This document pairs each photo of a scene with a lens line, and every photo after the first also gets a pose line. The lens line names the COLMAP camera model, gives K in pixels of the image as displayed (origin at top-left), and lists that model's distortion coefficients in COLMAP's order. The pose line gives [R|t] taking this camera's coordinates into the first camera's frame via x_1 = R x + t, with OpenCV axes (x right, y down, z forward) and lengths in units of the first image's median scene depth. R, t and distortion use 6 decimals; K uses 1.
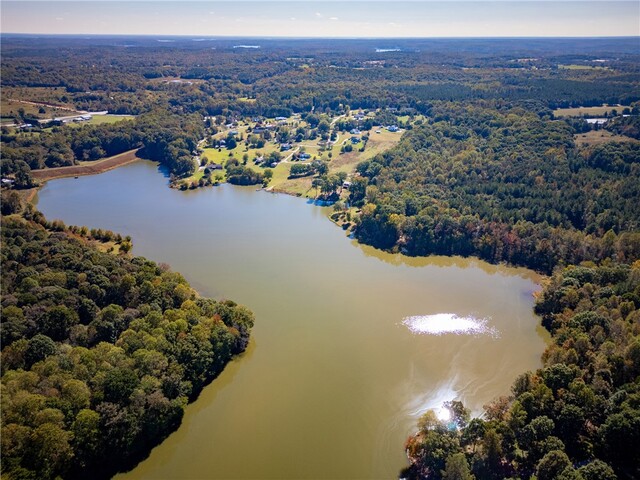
lens RADIAL K [[454.3, 0, 320.0], [0, 454.3, 240.0], [0, 0, 1]] dist [0.084453, -0.088813]
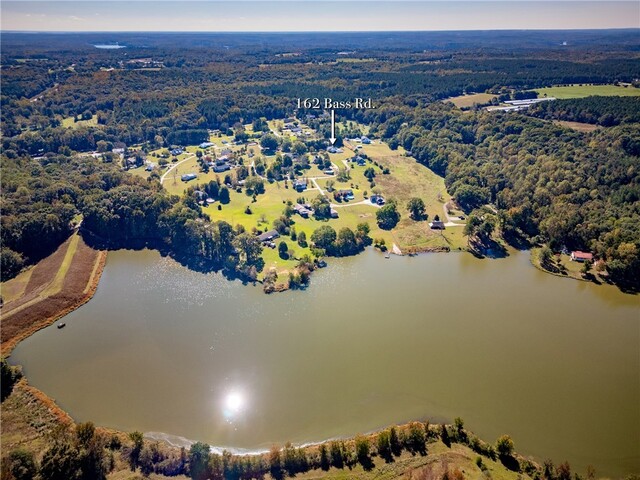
lens RADIAL K [[454.3, 0, 320.0], [0, 454.3, 240.0], [0, 0, 1]] dist [0.084453, -0.088813]
pose [[0.827653, -0.240192, 0.507246, -0.415624], [0.235617, 0.968994, 0.074394, -0.154123], [-0.509388, 0.057943, 0.858584, 0.334415]]
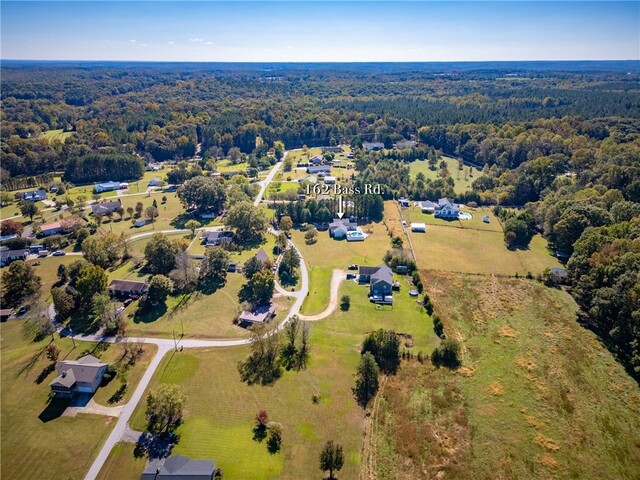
lens RADIAL K [[454.3, 0, 320.0], [0, 454.3, 240.0], [0, 0, 1]] dist [0.084453, -0.088813]
pose [[0.970162, -0.091205, 0.224651, -0.012028], [0.101877, 0.994132, -0.036356, -0.231147], [-0.220017, 0.058158, 0.973761, 0.728321]]
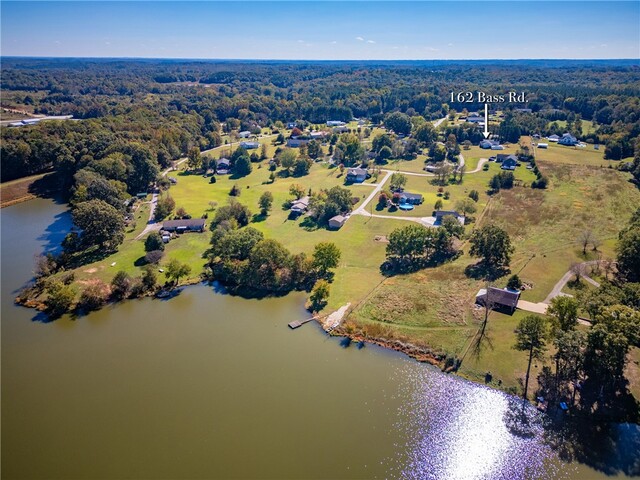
lens RADIAL K [[454.3, 0, 320.0], [0, 454.3, 240.0], [0, 0, 1]] dist [0.084453, -0.088813]
pose [[0.997434, 0.026593, -0.066471, -0.075103], [-0.029566, 0.998587, -0.044150, -0.111634], [0.065203, 0.046002, 0.996811, 0.517397]]
